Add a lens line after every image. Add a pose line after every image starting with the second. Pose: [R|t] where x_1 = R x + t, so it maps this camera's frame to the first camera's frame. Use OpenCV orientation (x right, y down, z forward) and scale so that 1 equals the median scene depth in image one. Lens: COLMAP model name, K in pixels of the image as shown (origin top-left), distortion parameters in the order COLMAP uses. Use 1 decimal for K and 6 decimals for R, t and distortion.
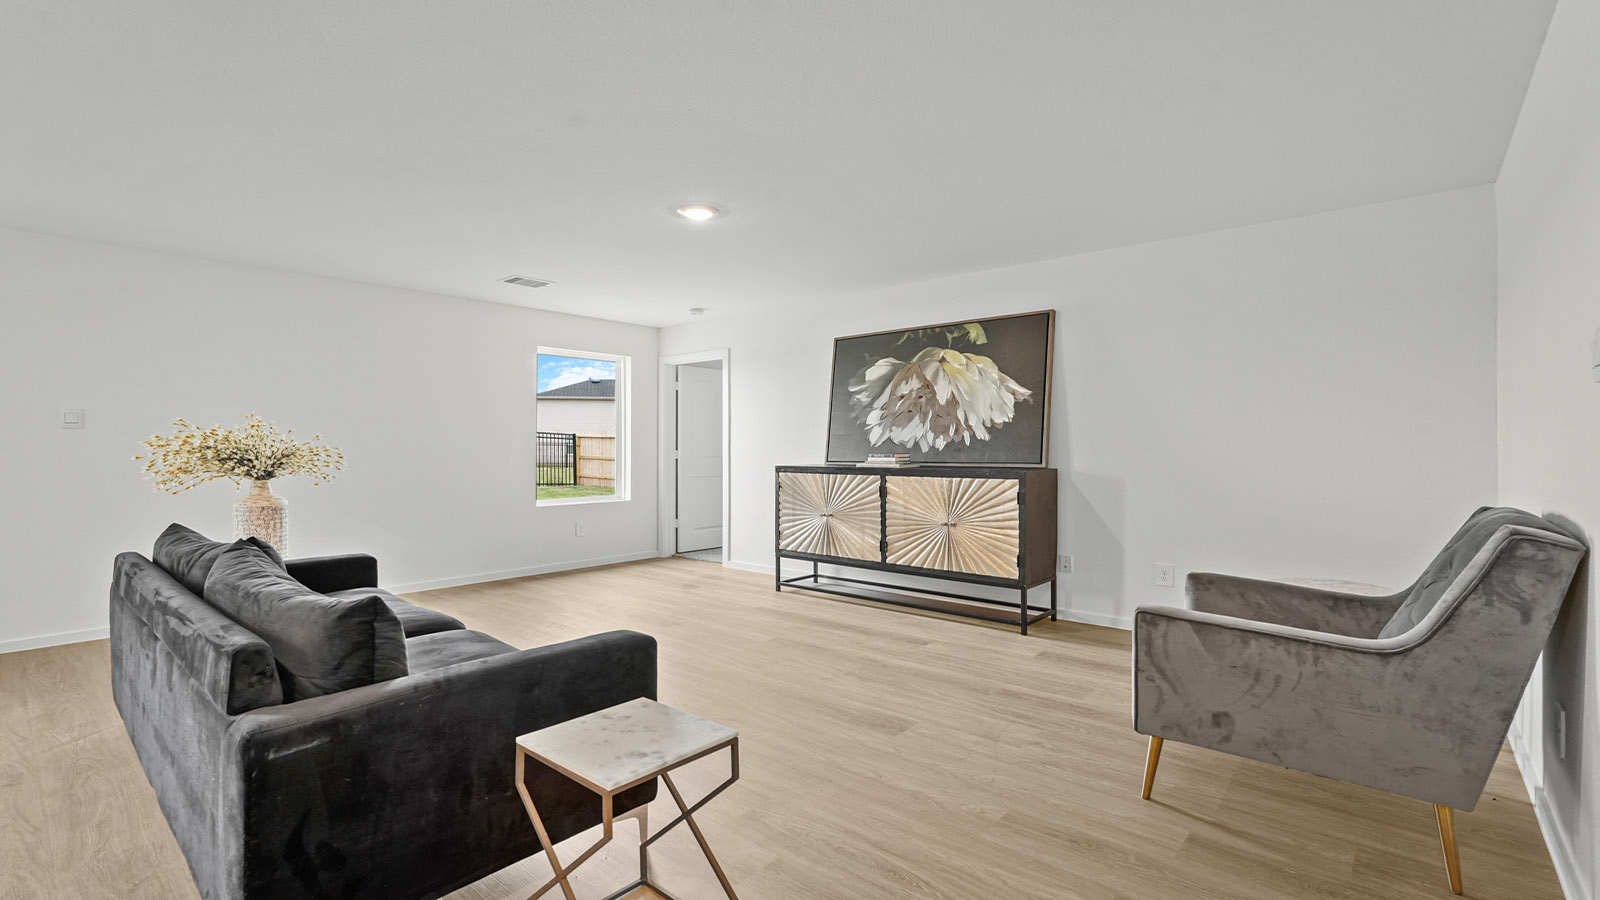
lens RADIAL K [[707.8, 0, 803.1], [0, 707.8, 448.6], [0, 0, 1]] dist [-0.011544, 0.004992]
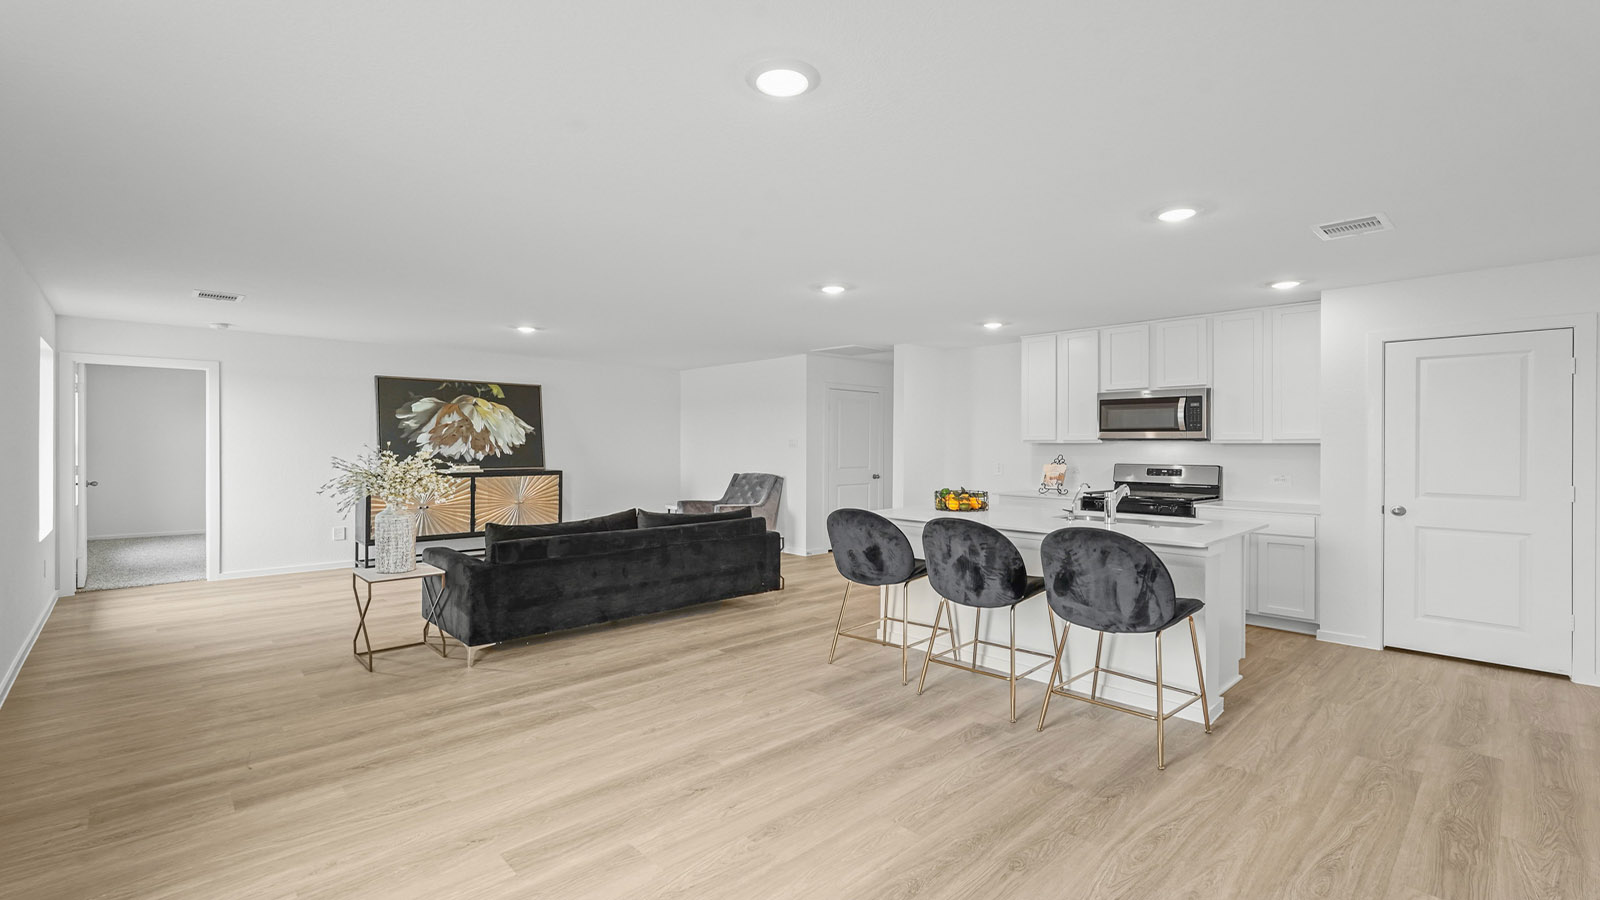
lens RADIAL K [[707.8, 0, 802.8], [0, 707.8, 448.4], [0, 0, 1]] dist [-0.011544, 0.004992]
pose [[0.092200, -0.005813, 0.995724, -1.324463], [-0.006344, 0.999959, 0.006425, -0.039682], [-0.995720, -0.006909, 0.092159, 0.109835]]
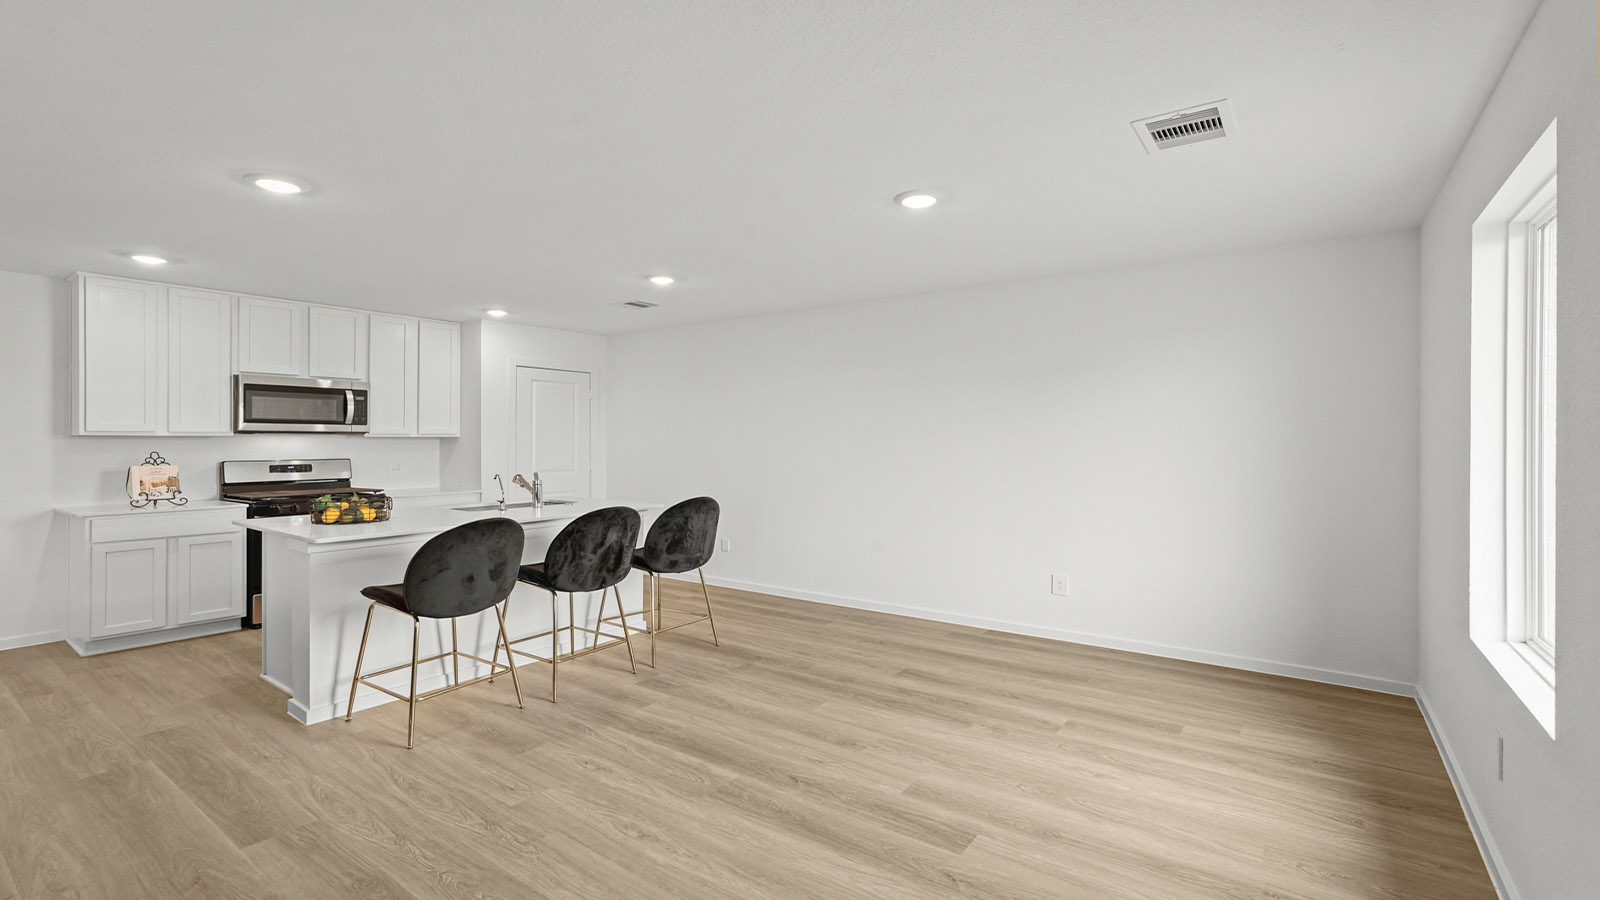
lens RADIAL K [[707.8, 0, 804.3], [0, 707.8, 444.5], [0, 0, 1]] dist [-0.011544, 0.004992]
pose [[-0.995542, -0.000789, -0.094321, -0.754742], [-0.000911, 0.999999, 0.001243, -0.034292], [0.094320, 0.001324, -0.995541, 0.775198]]
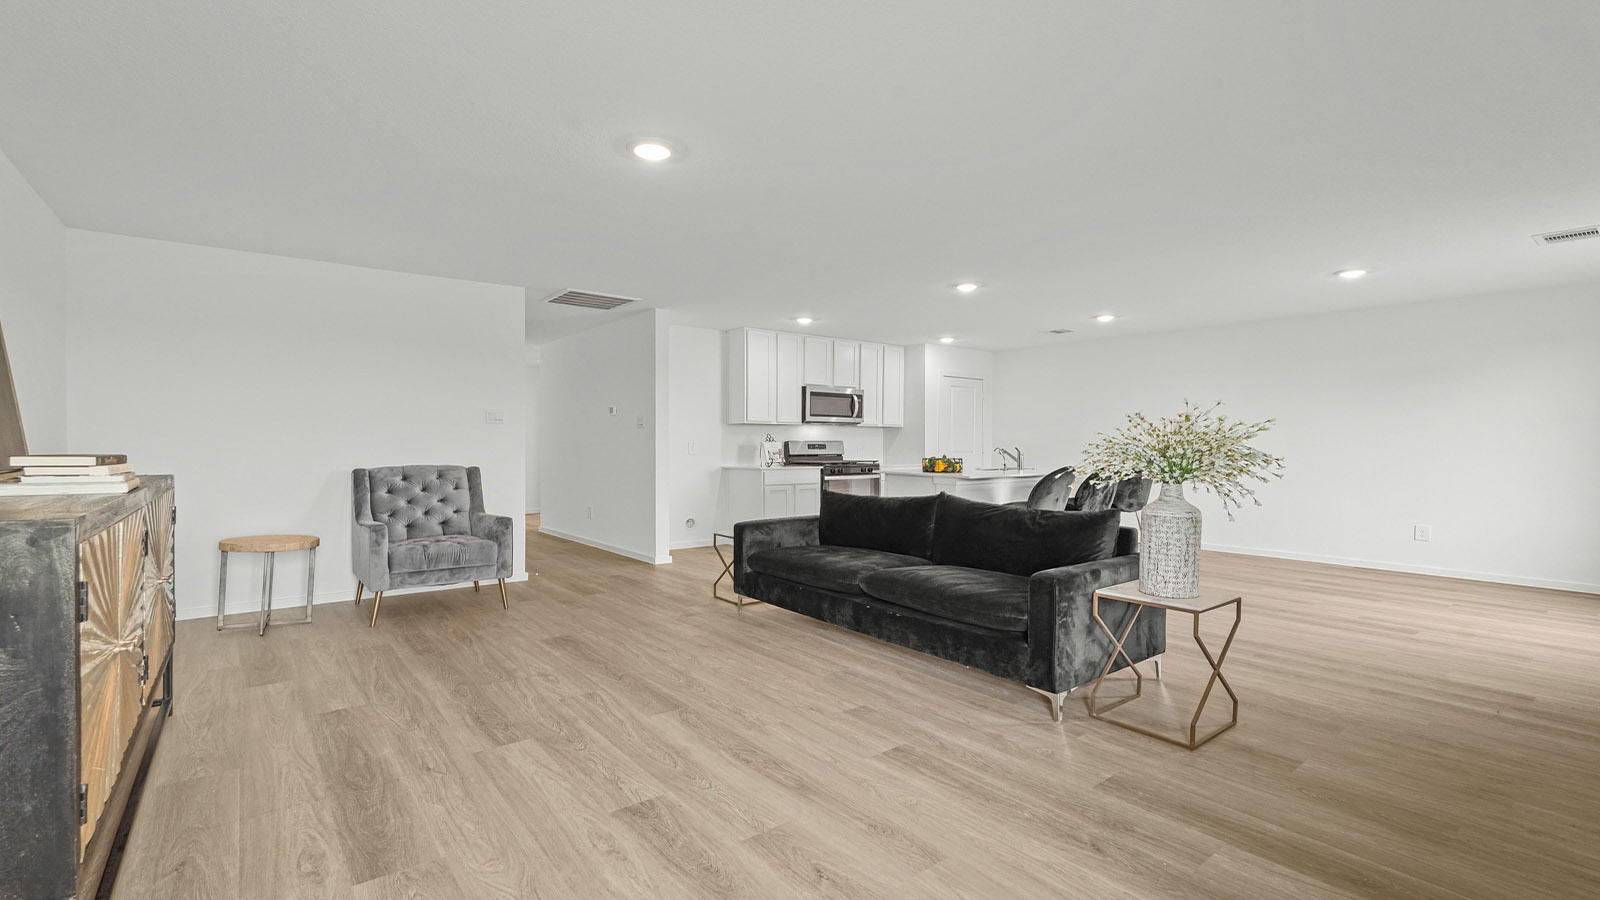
lens RADIAL K [[707.8, 0, 810.0], [0, 707.8, 455.8], [0, 0, 1]] dist [-0.011544, 0.004992]
pose [[-0.984563, -0.008626, 0.174817, -0.340497], [-0.005572, 0.999823, 0.017956, -0.002701], [-0.174941, 0.016704, -0.984437, 1.279168]]
